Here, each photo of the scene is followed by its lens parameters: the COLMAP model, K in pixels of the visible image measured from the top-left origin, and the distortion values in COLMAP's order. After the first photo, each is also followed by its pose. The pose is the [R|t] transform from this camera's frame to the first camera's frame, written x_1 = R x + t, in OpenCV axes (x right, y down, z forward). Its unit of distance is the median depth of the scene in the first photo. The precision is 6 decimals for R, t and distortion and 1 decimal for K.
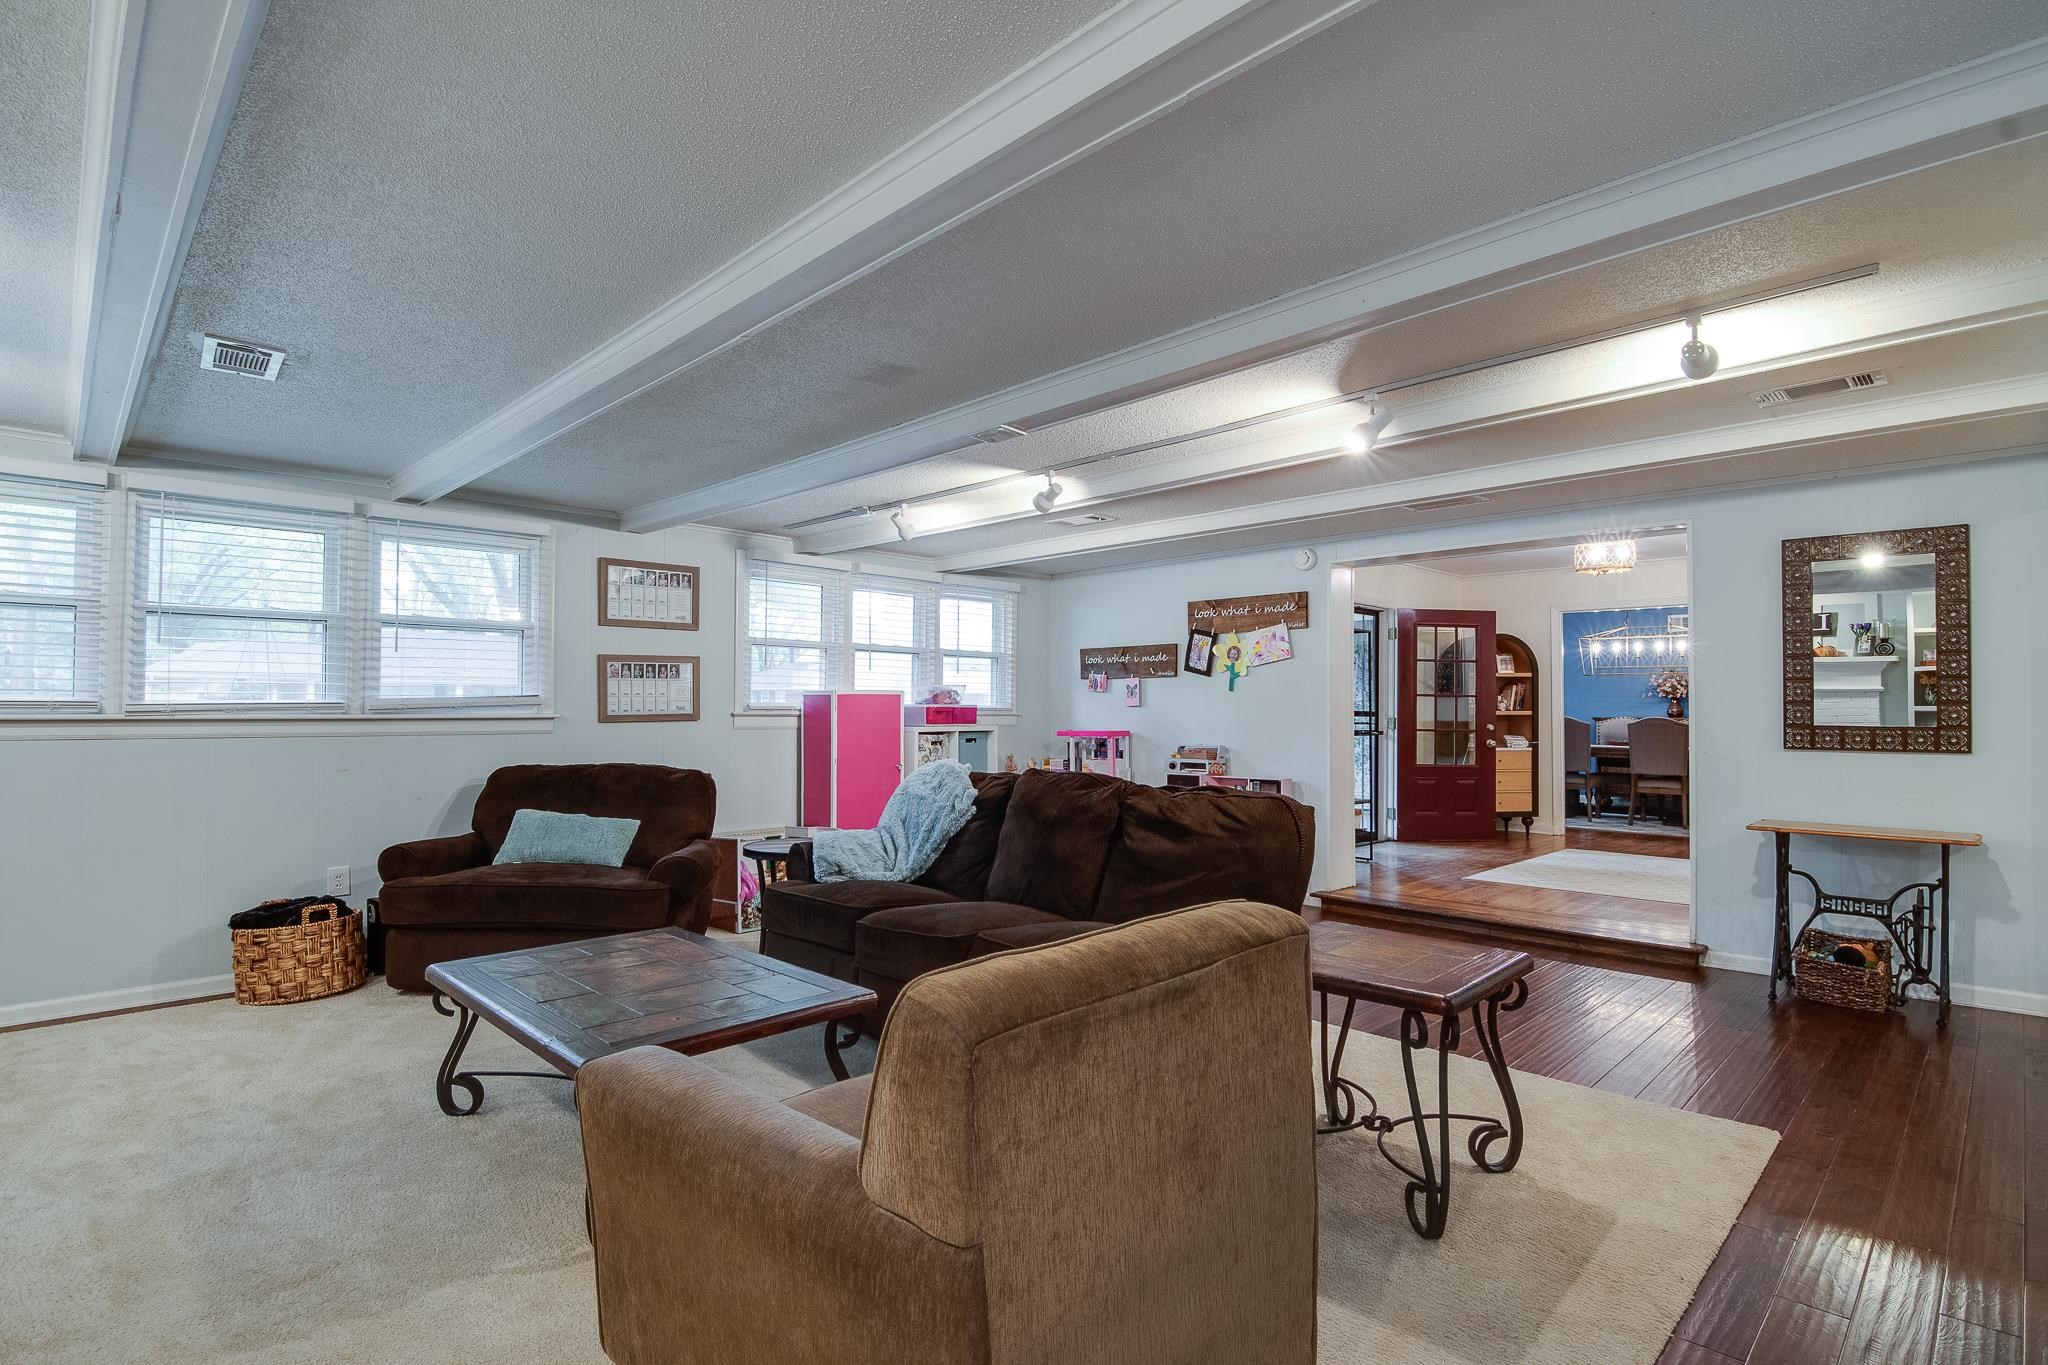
lens RADIAL K [[991.7, 0, 1045.5], [0, 991.7, 705.4], [0, 0, 1]] dist [-0.020250, 0.000187]
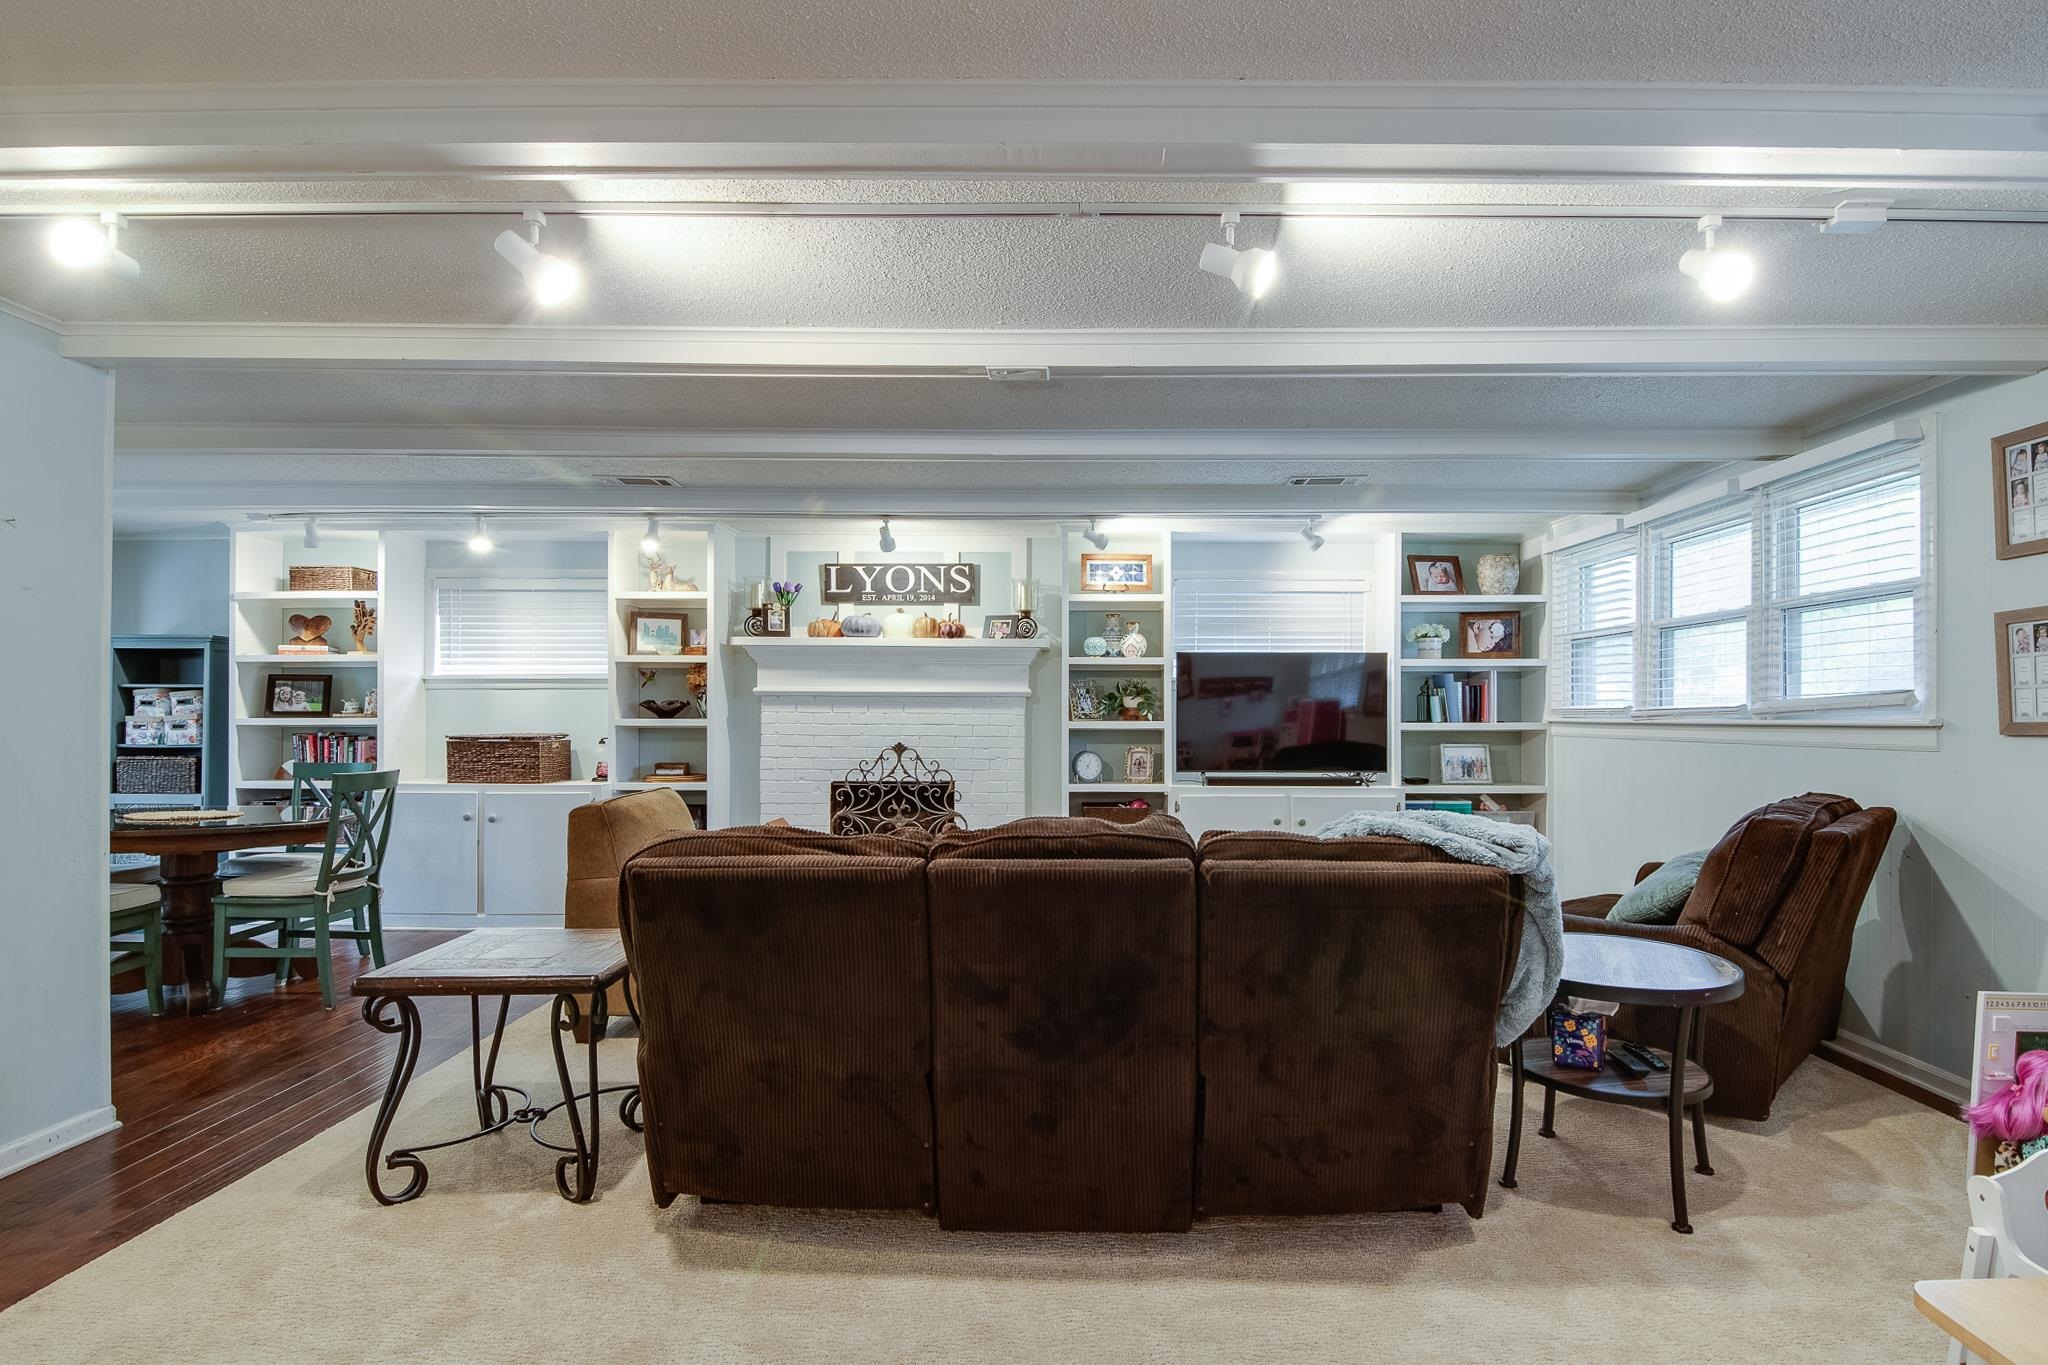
lens RADIAL K [[1060.9, 0, 1072.2], [0, 1060.9, 711.2], [0, 0, 1]] dist [-0.000122, -0.000353]
pose [[-0.707071, -0.005195, -0.707124, 0.335745], [0.002636, 0.999947, -0.009982, 0.008087], [0.707138, -0.008922, -0.707019, 1.032851]]
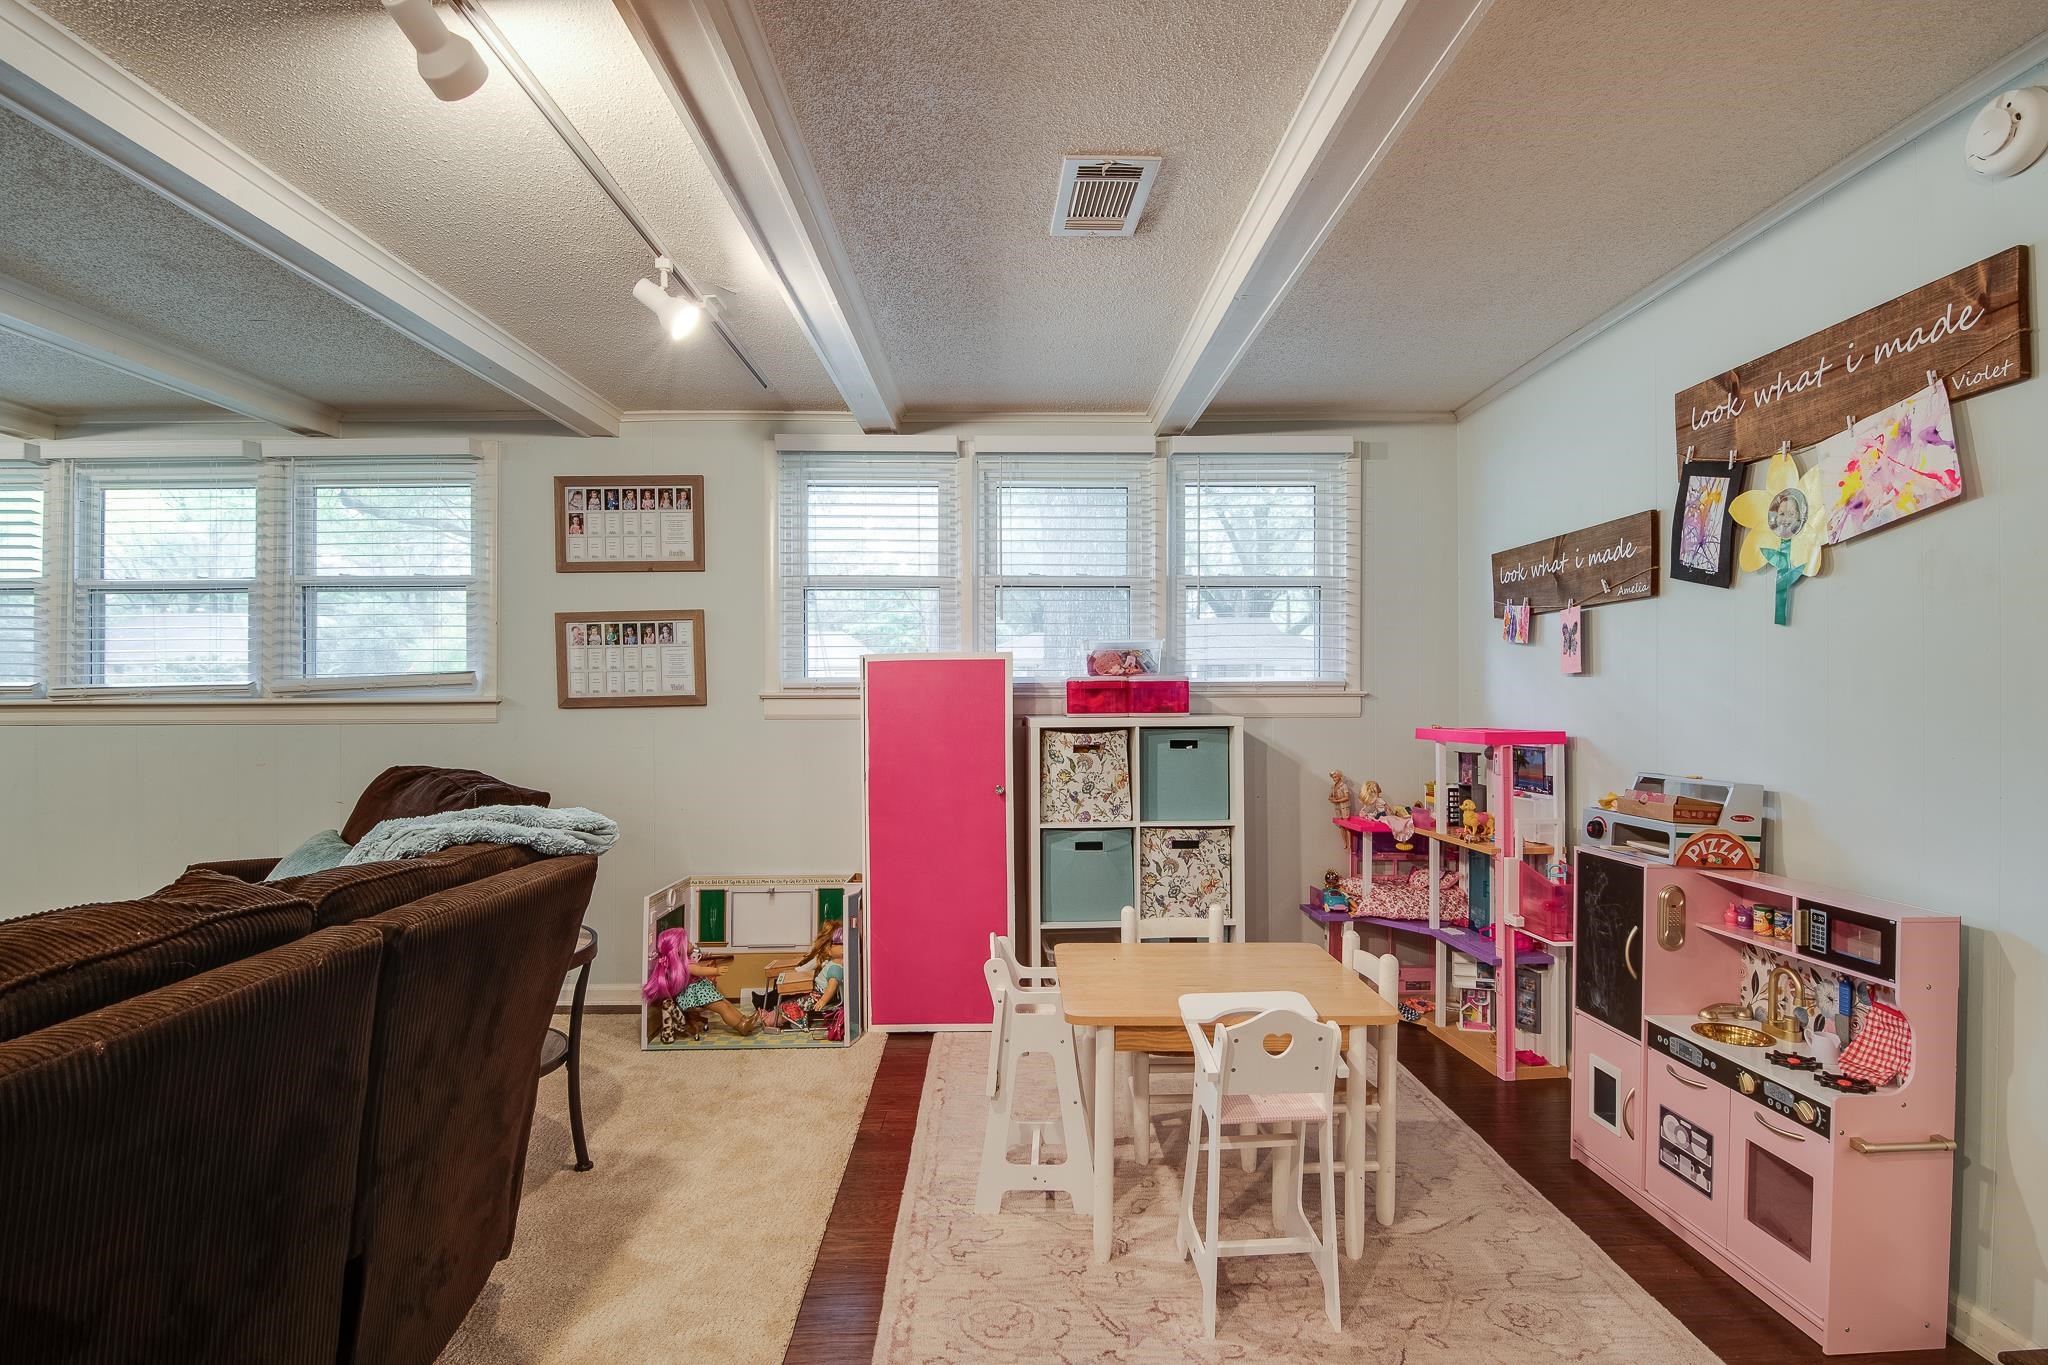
lens RADIAL K [[1004.6, 0, 1044.1], [0, 1004.6, 699.2], [0, 0, 1]] dist [-0.000549, -0.016184]
pose [[0.715818, 0.001434, -0.698285, 0.306469], [0.010494, 0.999863, 0.012810, 0.005002], [0.698208, -0.016498, 0.715705, 0.724061]]
